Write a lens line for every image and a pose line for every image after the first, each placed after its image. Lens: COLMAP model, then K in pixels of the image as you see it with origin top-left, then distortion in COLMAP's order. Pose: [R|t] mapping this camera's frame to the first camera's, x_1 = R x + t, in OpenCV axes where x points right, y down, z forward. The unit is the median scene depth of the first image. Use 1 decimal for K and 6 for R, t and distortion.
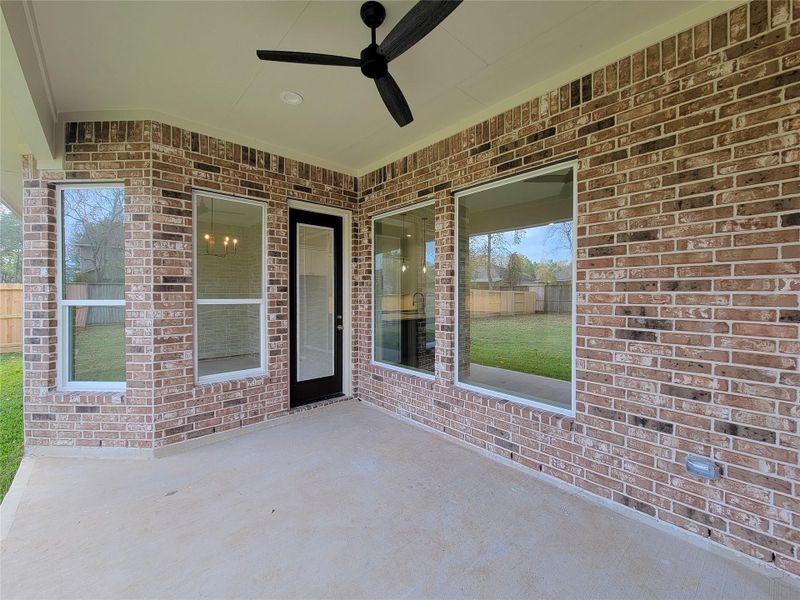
lens RADIAL K [[332.0, 0, 403.1], [0, 332.0, 296.3], [0, 0, 1]] dist [0.001265, -0.000970]
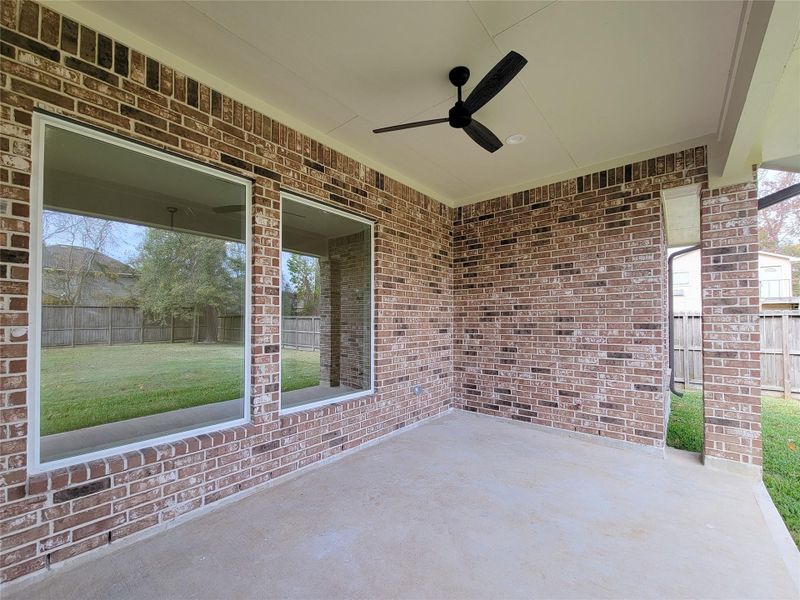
lens RADIAL K [[332.0, 0, 404.0], [0, 332.0, 308.4], [0, 0, 1]] dist [0.001265, -0.000970]
pose [[-0.147653, 0.028204, 0.988637, -0.891120], [0.000824, 0.999596, -0.028394, 0.024103], [-0.989039, -0.003378, -0.147617, 0.979594]]
